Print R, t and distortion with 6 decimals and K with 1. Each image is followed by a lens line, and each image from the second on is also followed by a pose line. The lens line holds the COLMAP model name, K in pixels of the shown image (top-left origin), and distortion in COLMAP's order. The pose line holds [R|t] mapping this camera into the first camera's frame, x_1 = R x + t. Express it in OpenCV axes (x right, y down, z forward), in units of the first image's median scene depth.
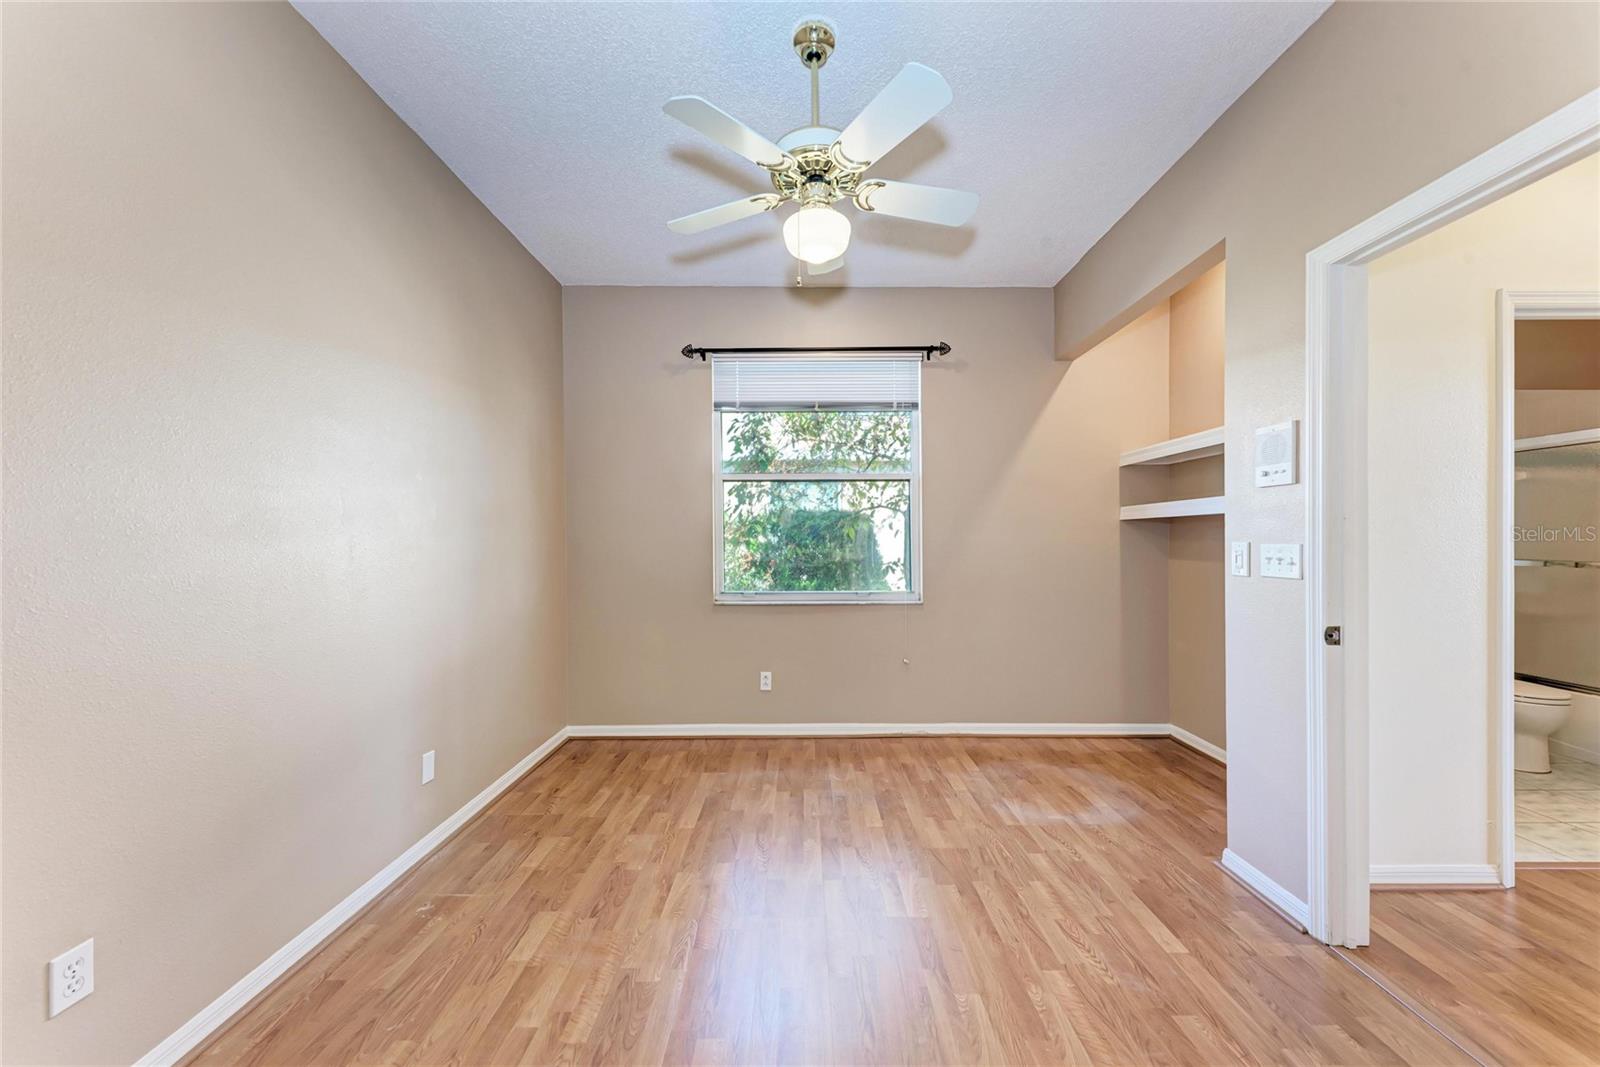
lens RADIAL K [[587.7, 0, 807.5], [0, 587.7, 538.5], [0, 0, 1]] dist [0.015453, -0.005835]
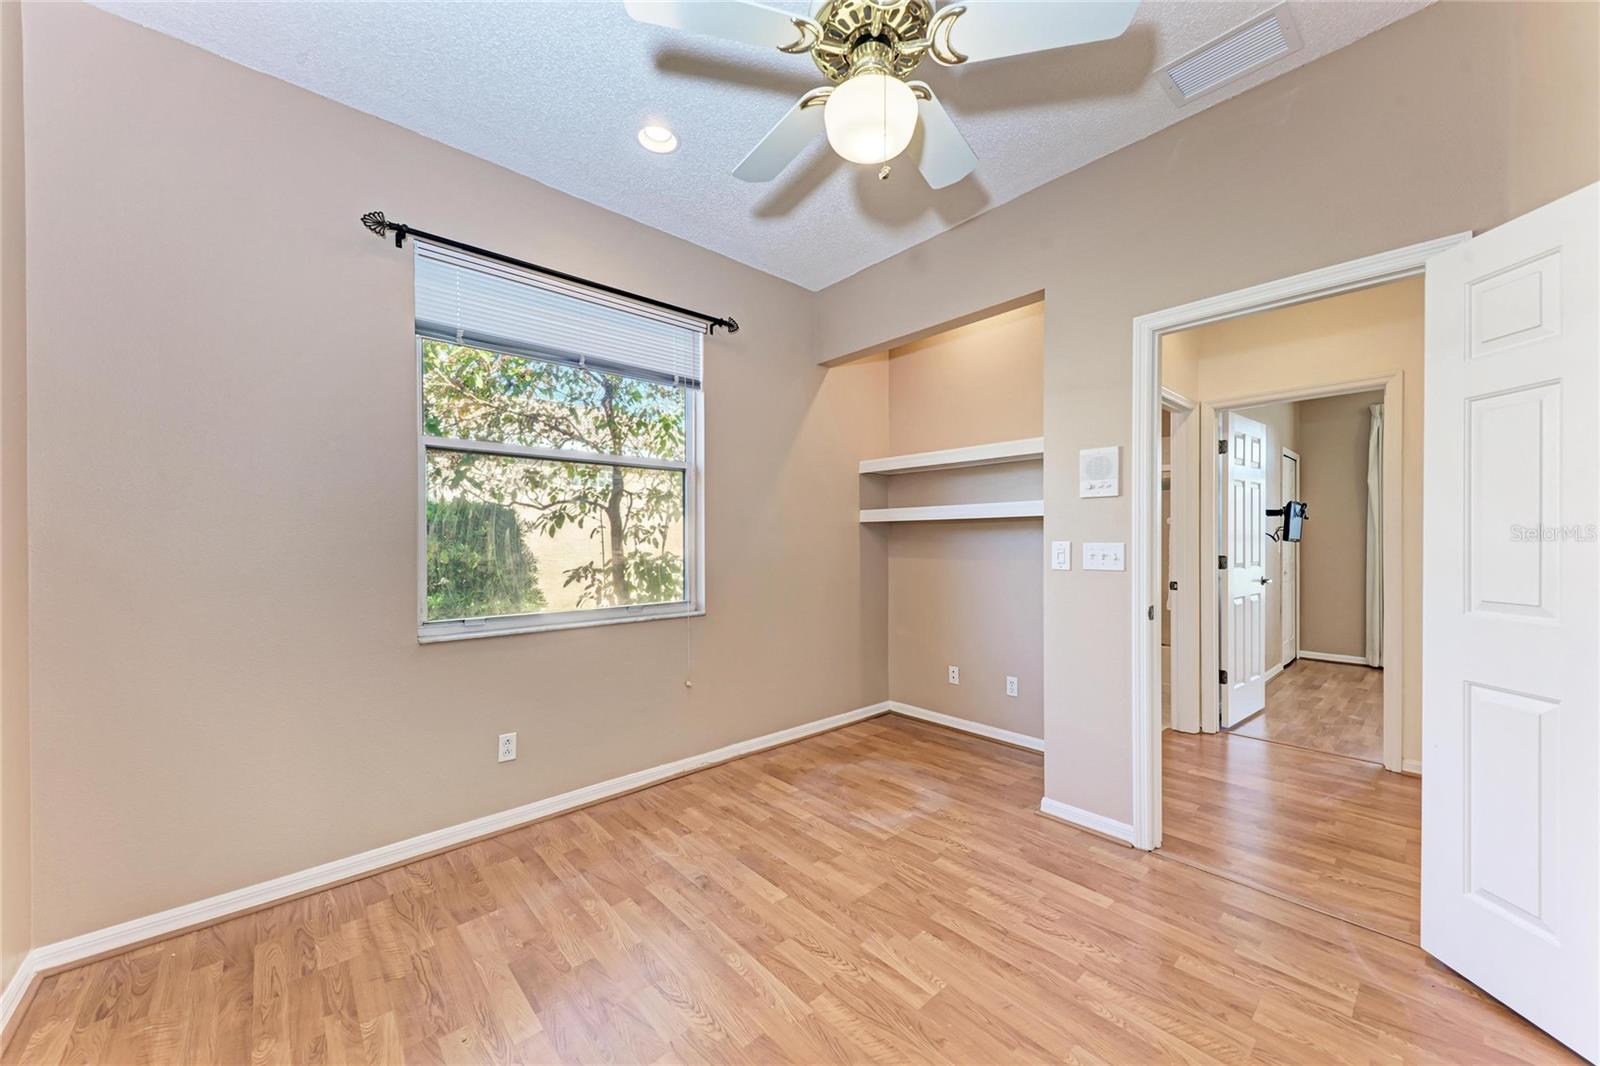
lens RADIAL K [[583.4, 0, 807.6], [0, 583.4, 537.2], [0, 0, 1]] dist [0.016430, -0.005714]
pose [[0.744630, 0.003696, 0.667467, -0.352085], [-0.001428, 0.999991, -0.003944, 0.001363], [-0.667476, 0.001984, 0.744629, 0.345995]]
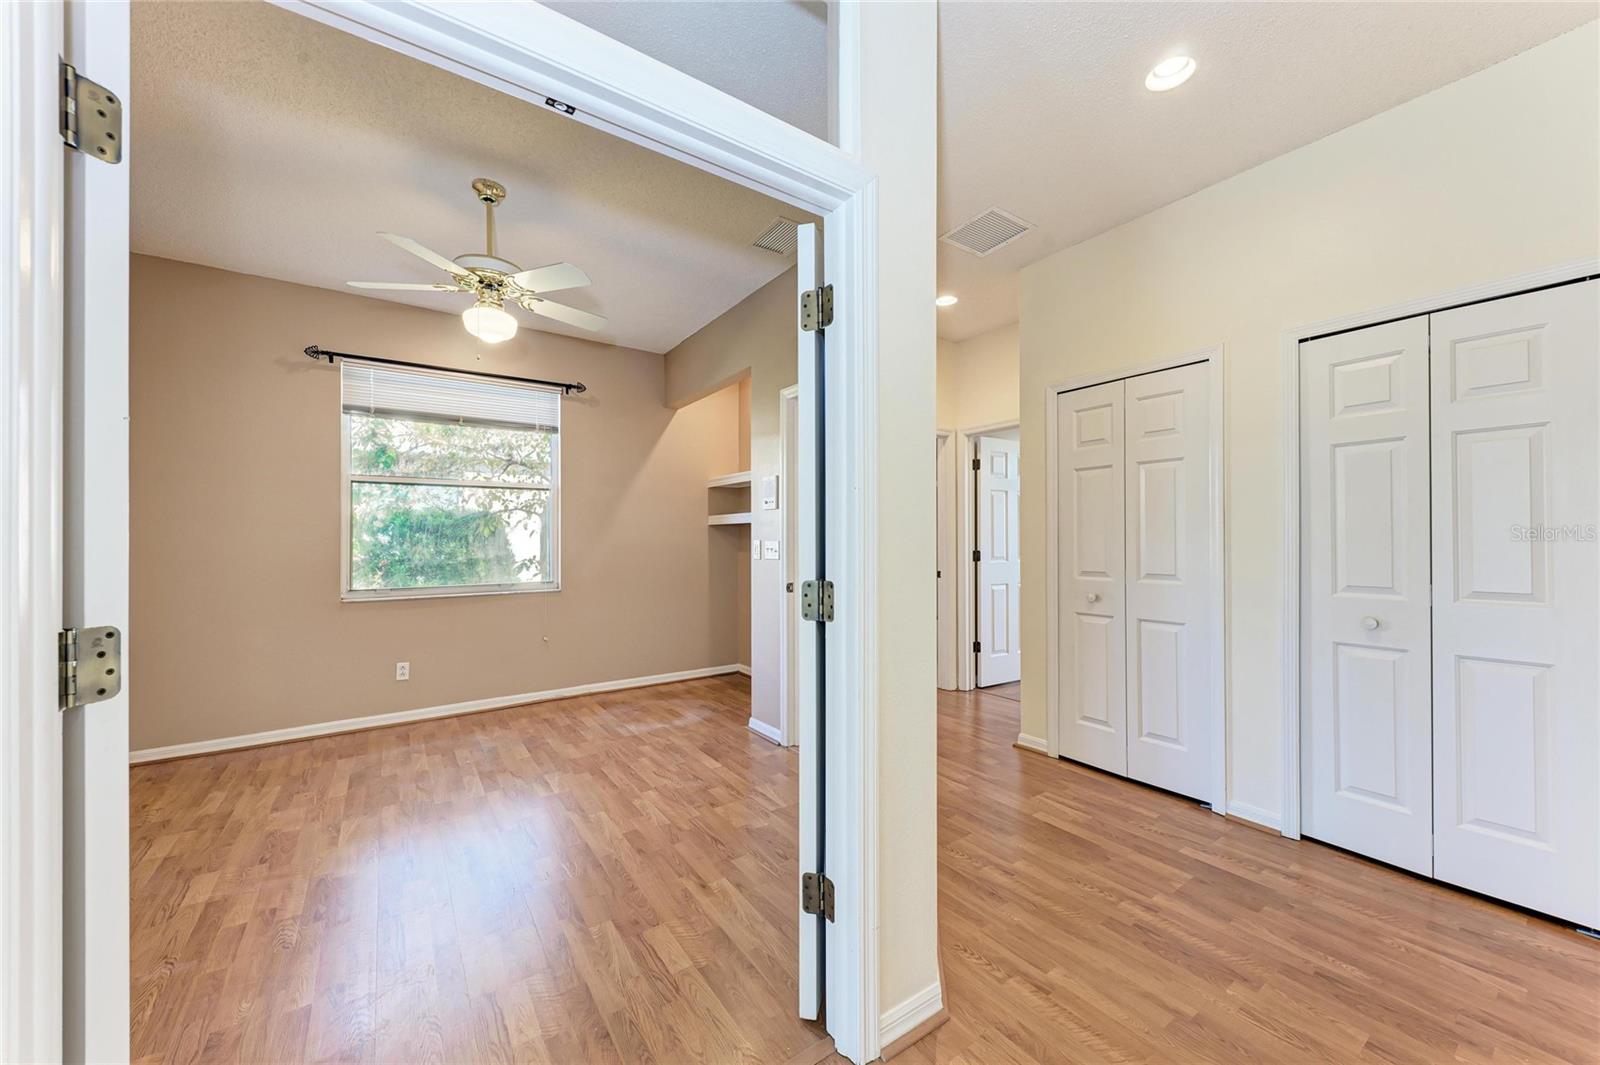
lens RADIAL K [[582.4, 0, 814.4], [0, 582.4, 529.2], [0, 0, 1]] dist [0.007283, -0.000219]
pose [[0.813497, 0.009237, 0.581496, -0.109325], [-0.000182, 0.999878, -0.015628, 0.000822], [-0.581569, 0.012607, 0.813399, -0.396257]]
